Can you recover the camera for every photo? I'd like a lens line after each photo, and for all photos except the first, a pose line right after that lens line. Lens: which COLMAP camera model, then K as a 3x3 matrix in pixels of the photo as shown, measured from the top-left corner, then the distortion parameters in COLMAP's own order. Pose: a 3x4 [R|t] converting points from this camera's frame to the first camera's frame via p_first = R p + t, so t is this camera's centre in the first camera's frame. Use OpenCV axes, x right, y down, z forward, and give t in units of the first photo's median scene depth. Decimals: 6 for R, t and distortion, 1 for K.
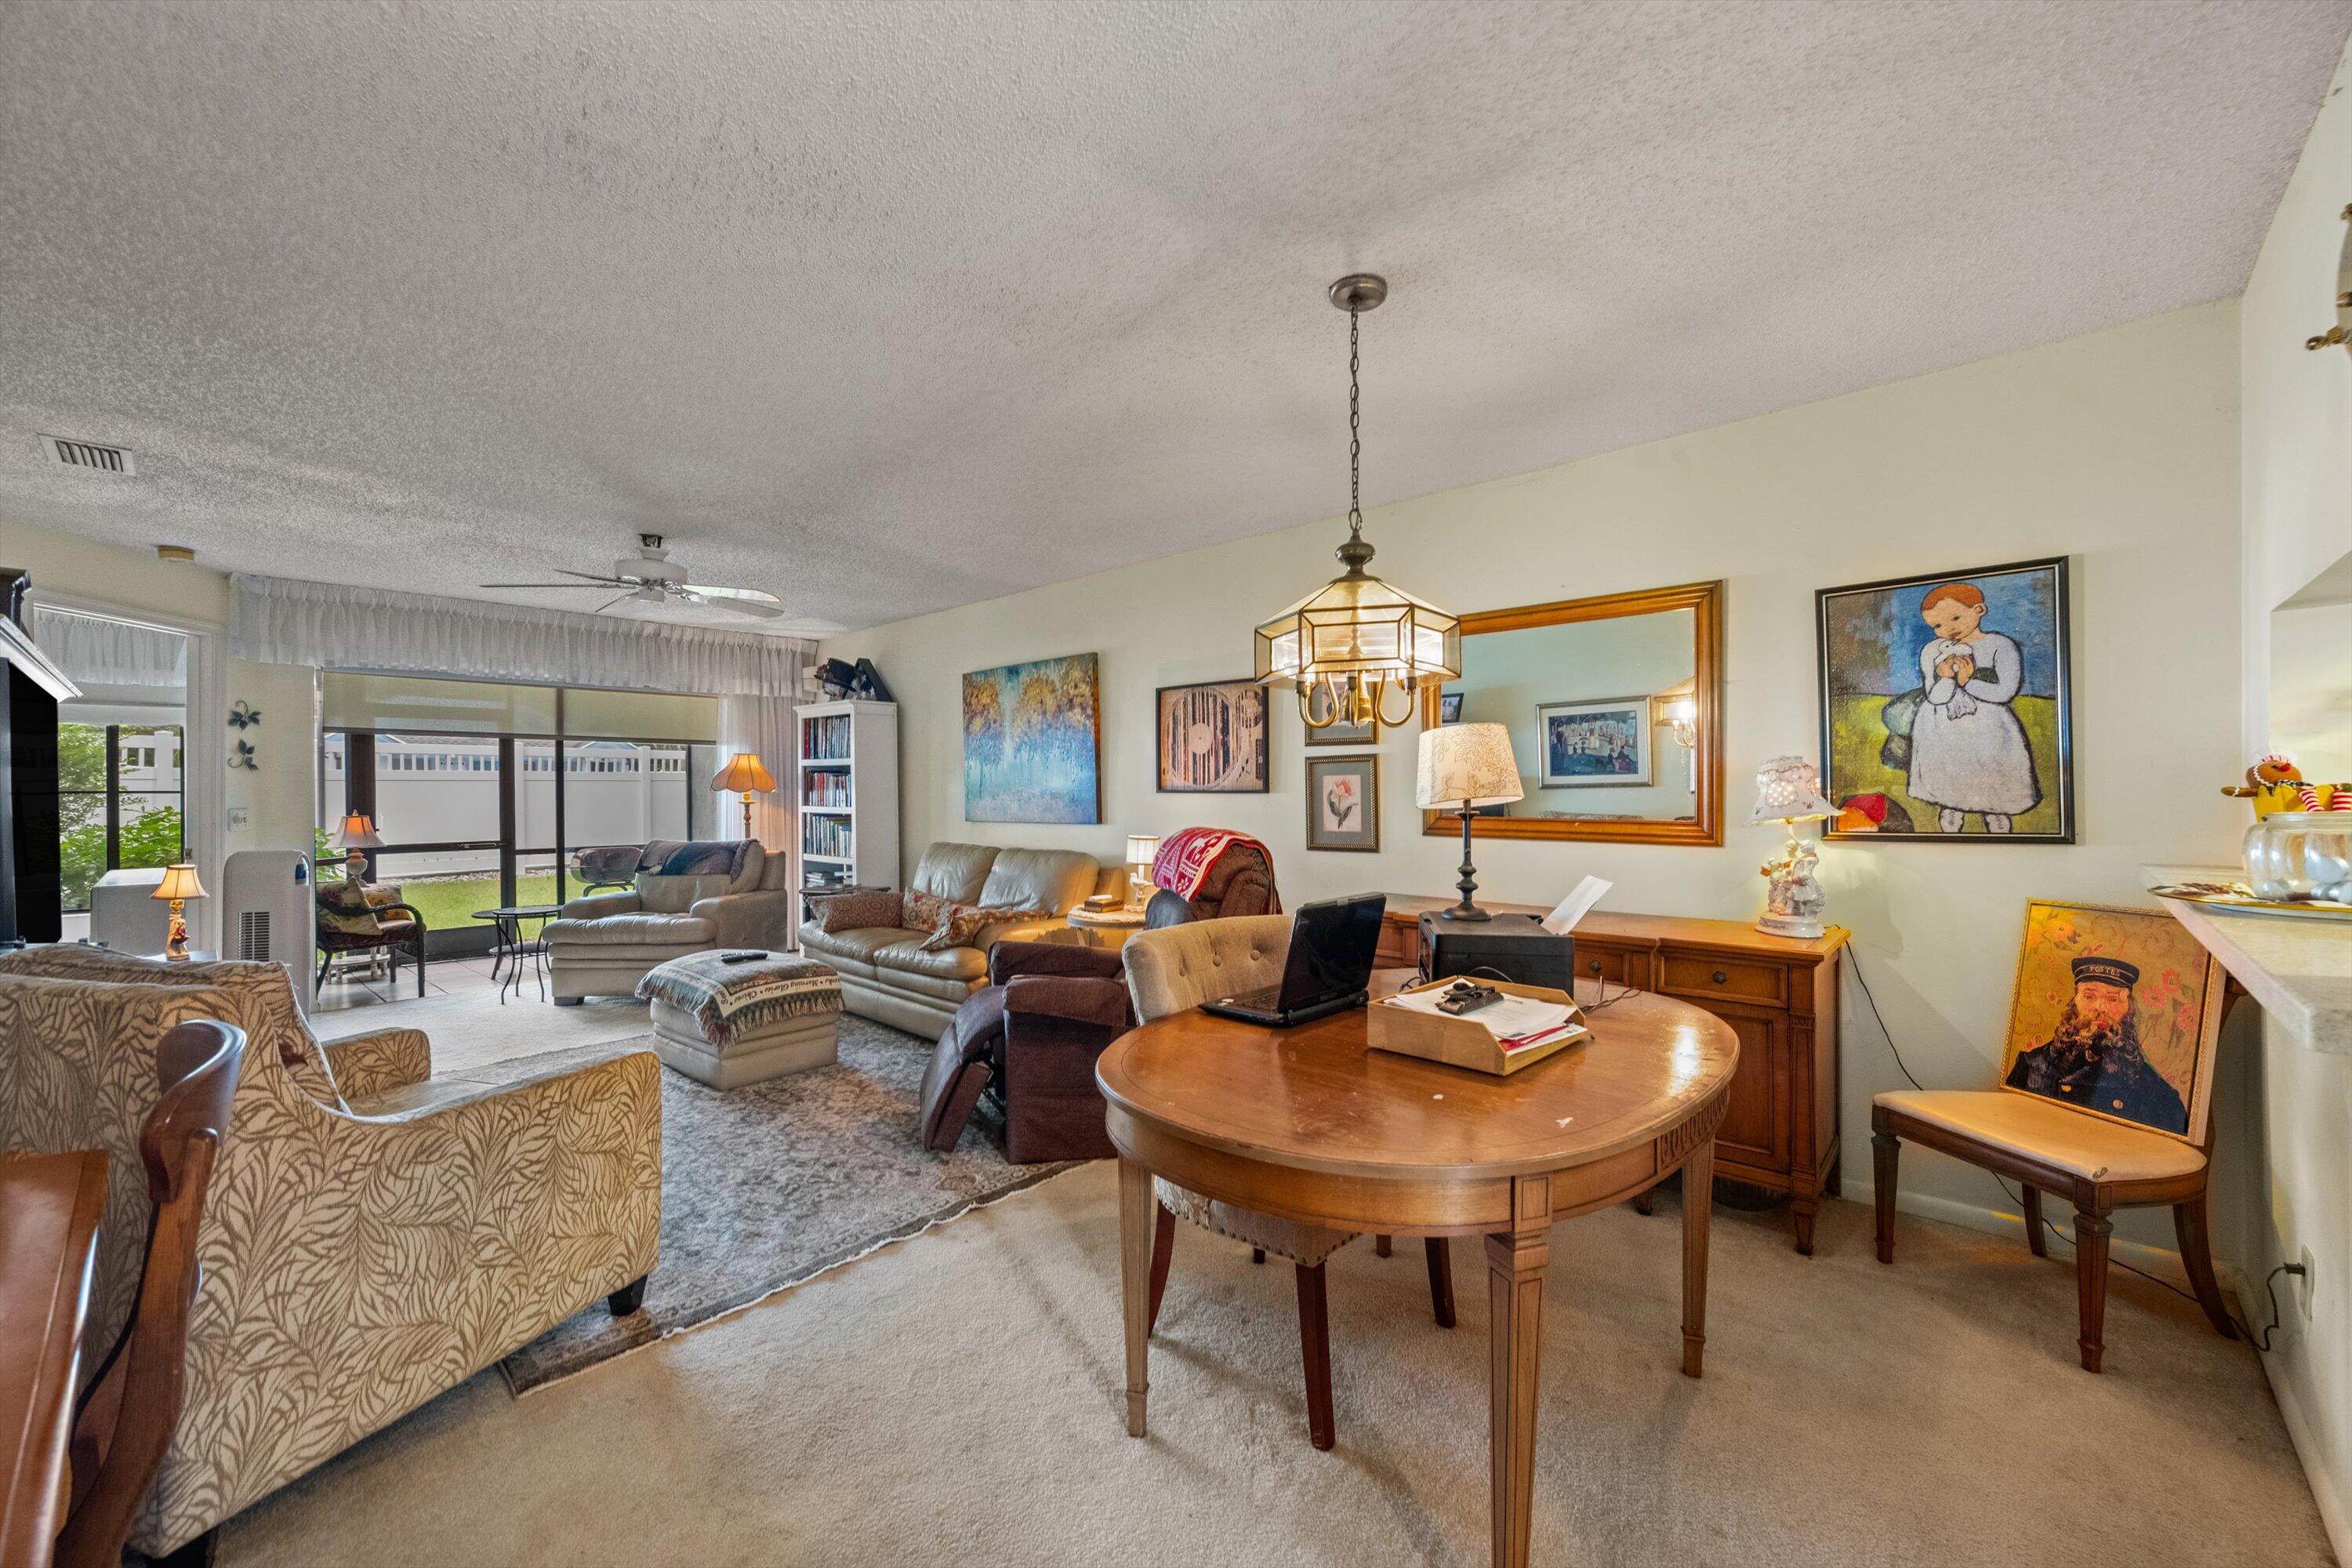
lens RADIAL K [[934.5, 0, 1173.9], [0, 934.5, 792.0], [0, 0, 1]] dist [-0.002206, -0.000209]
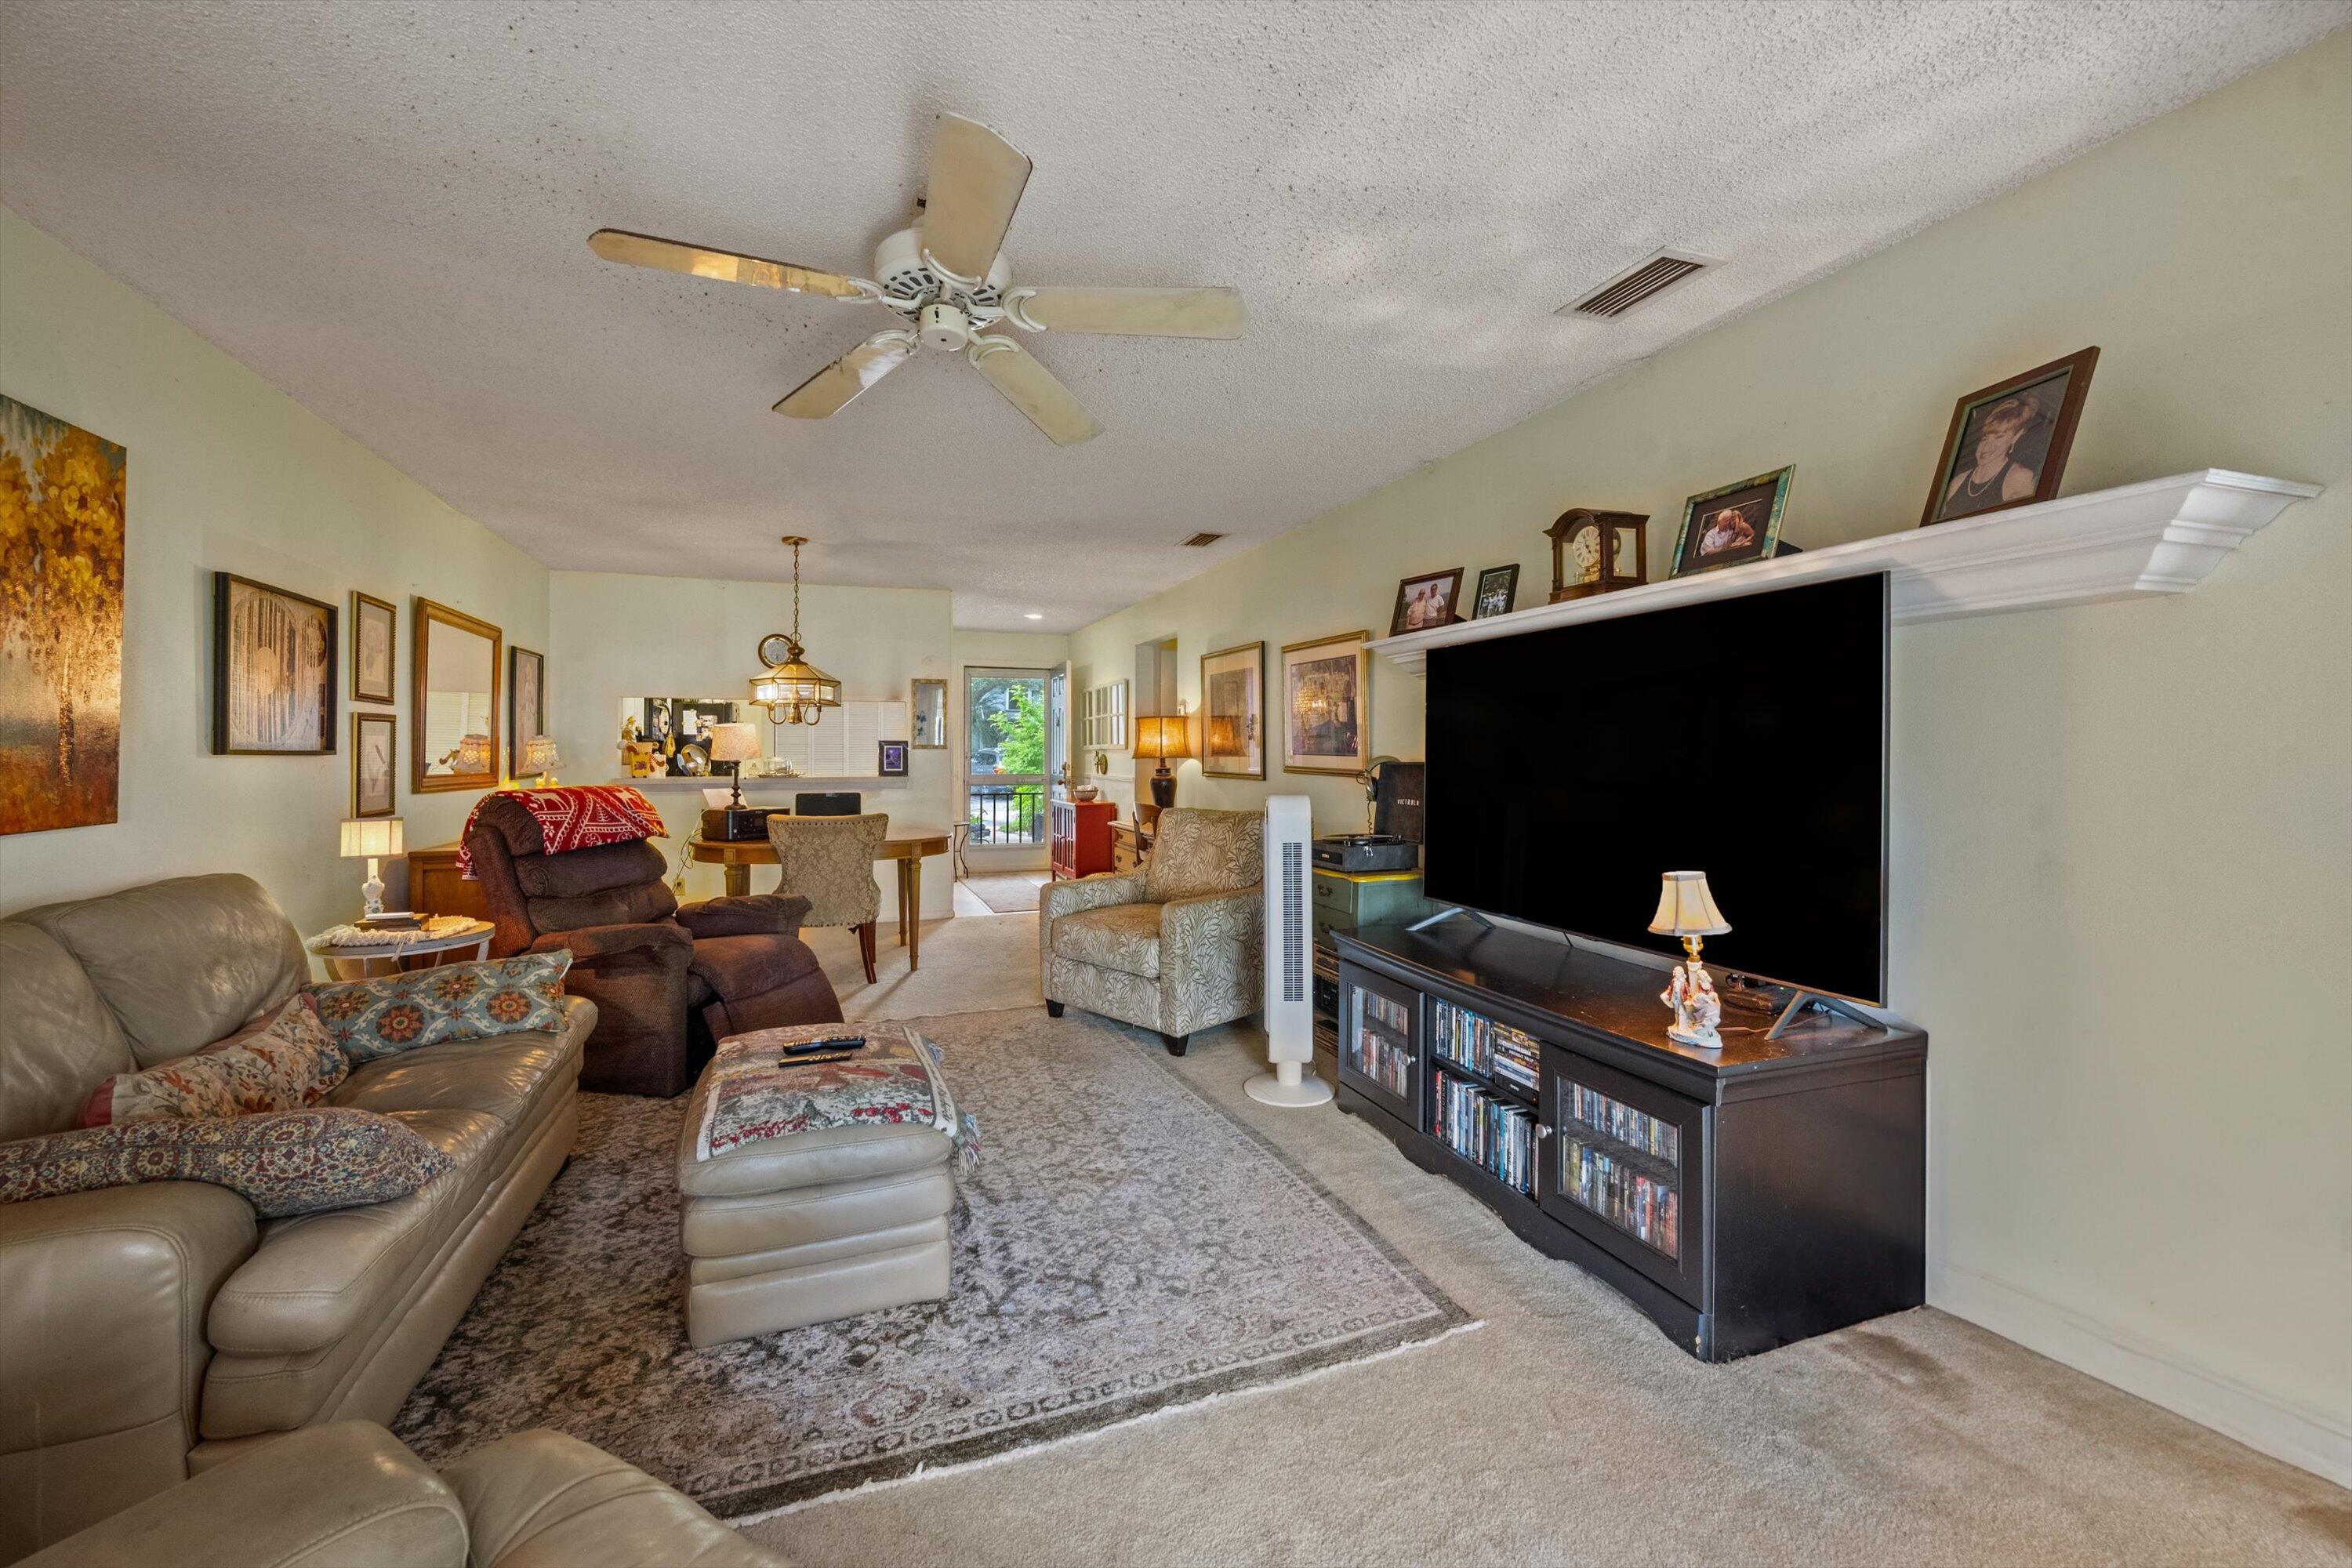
lens RADIAL K [[950.0, 0, 1171.4], [0, 950.0, 749.1], [0, 0, 1]] dist [-0.003247, -0.000320]
pose [[-0.892183, 0.009694, 0.451570, -0.851066], [0.010050, 0.999948, -0.001611, 0.004571], [-0.451562, 0.003101, -0.892234, 1.341688]]
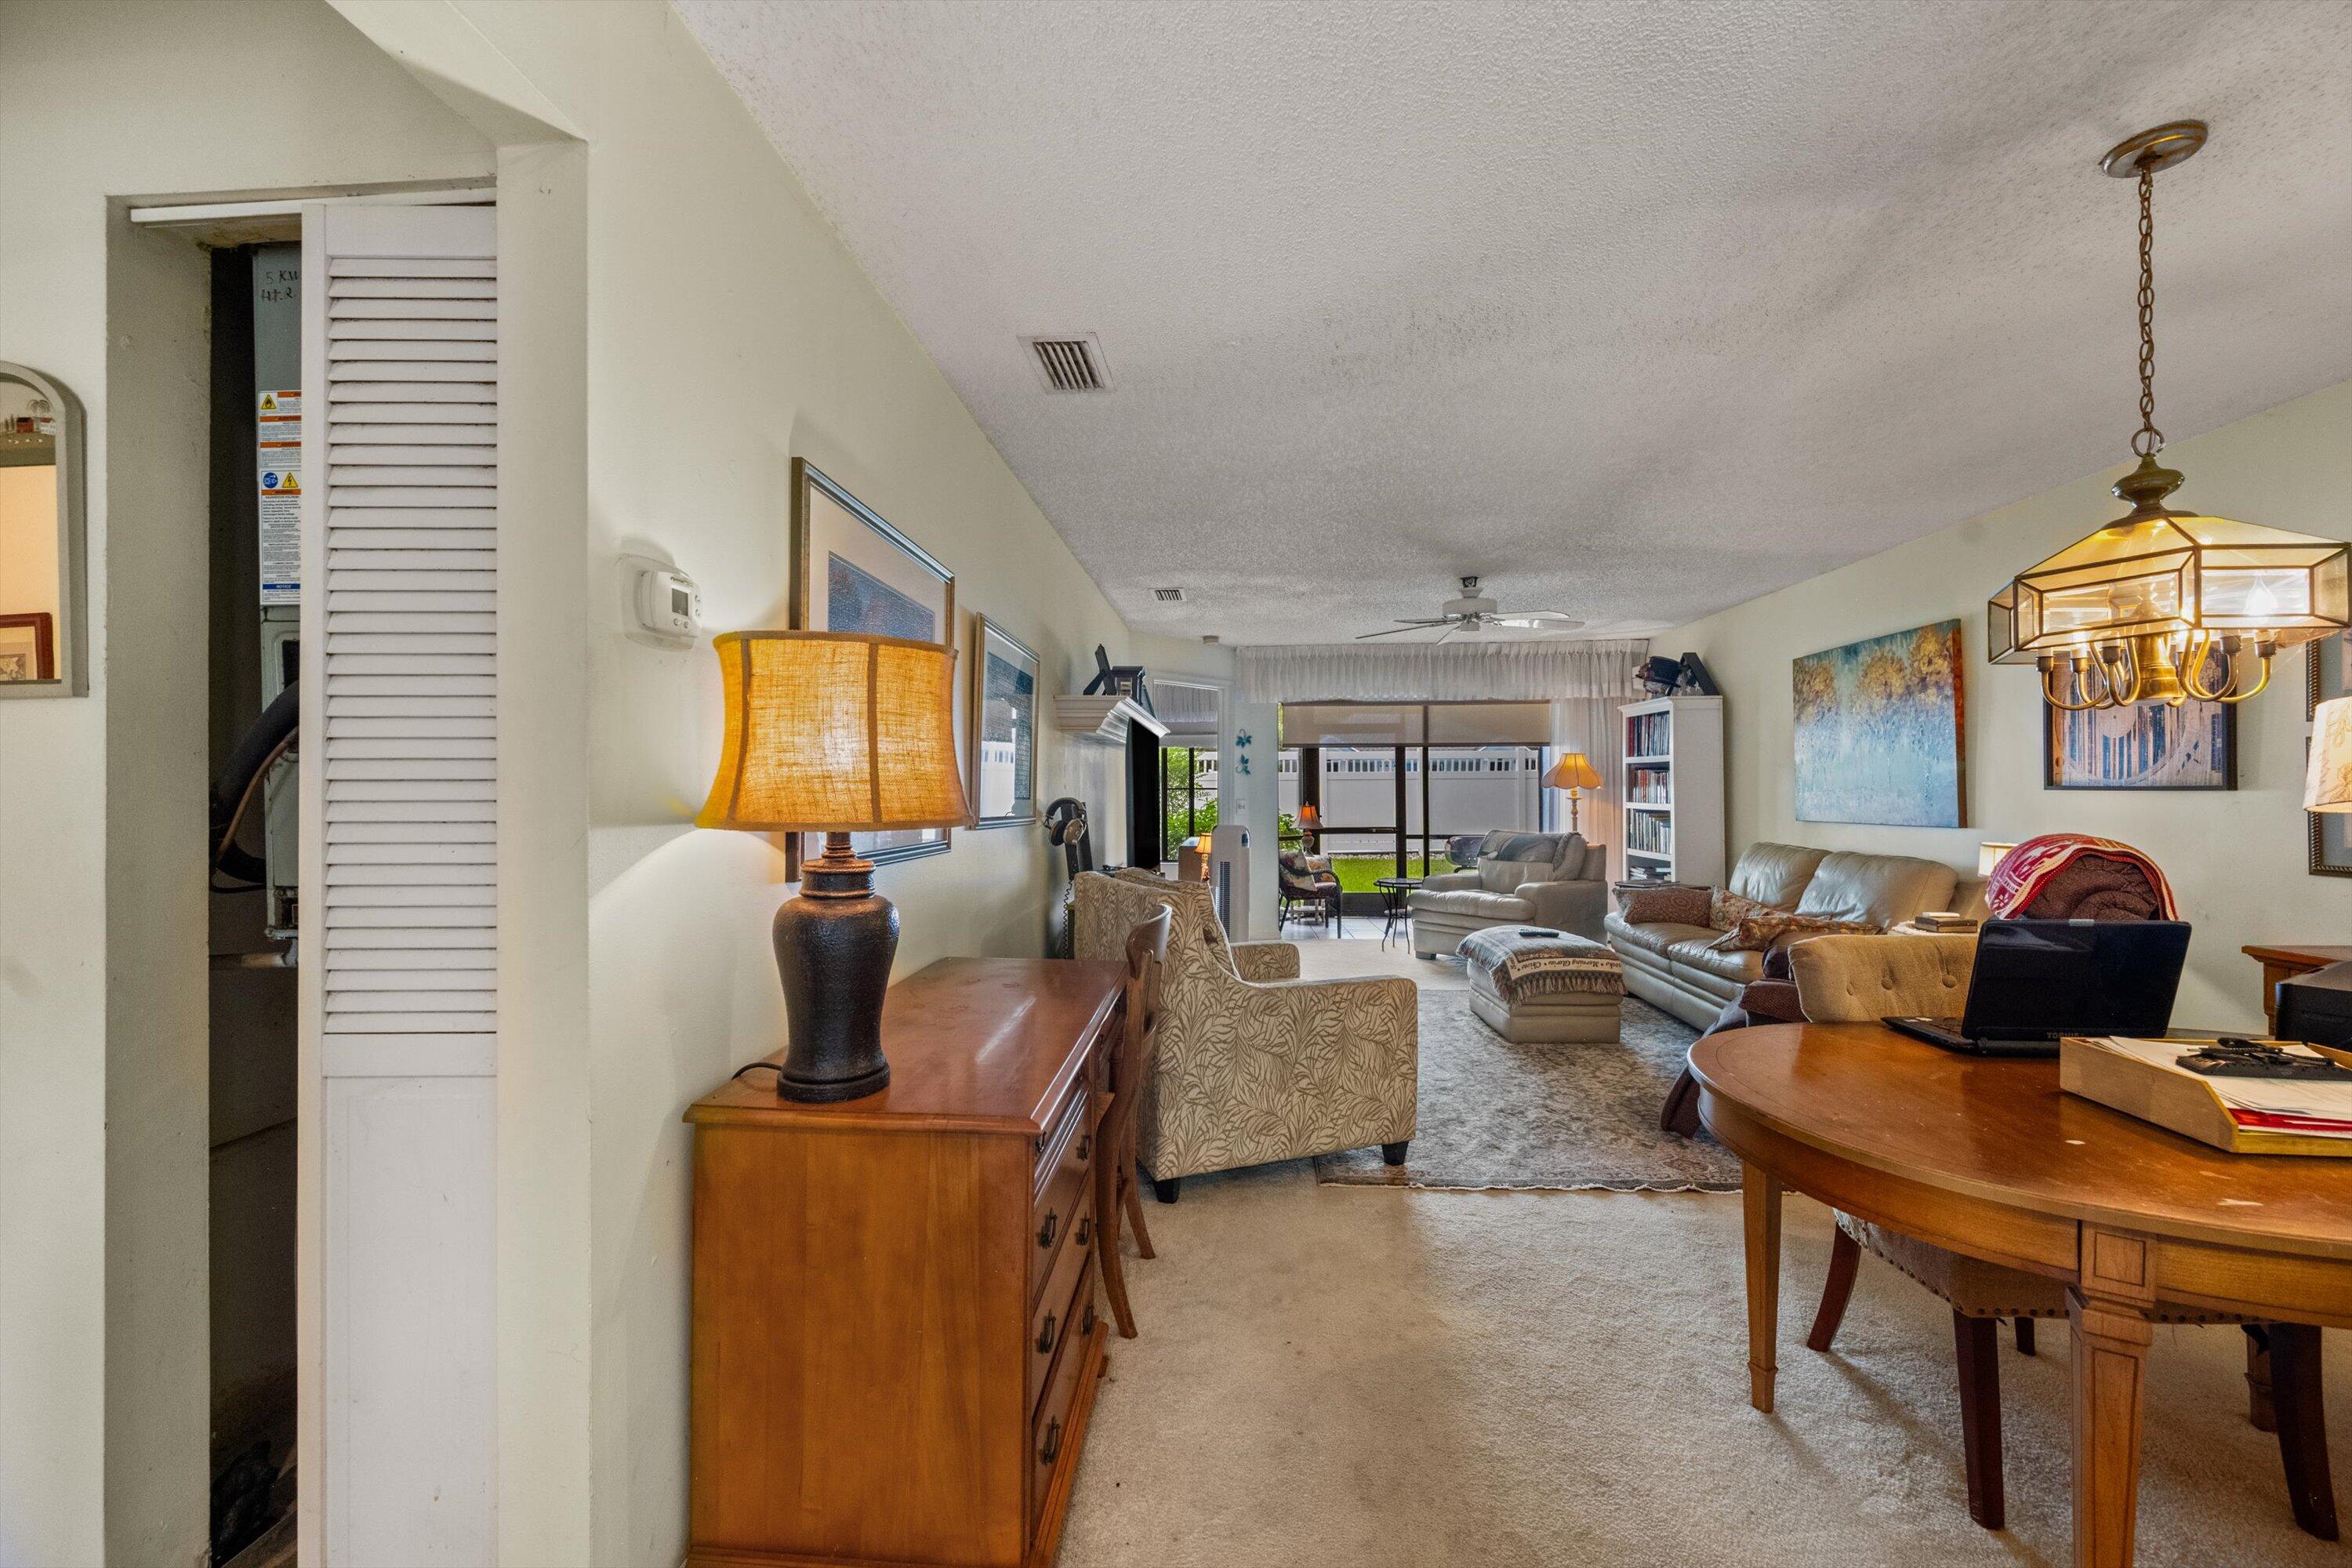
lens RADIAL K [[940.1, 0, 1171.1], [0, 940.1, 788.5], [0, 0, 1]] dist [-0.000970, -0.000074]
pose [[0.626115, -0.000320, -0.779731, 0.145407], [0.000513, 1.000000, 0.000002, -0.000435], [0.779731, -0.000401, 0.626115, -0.065295]]
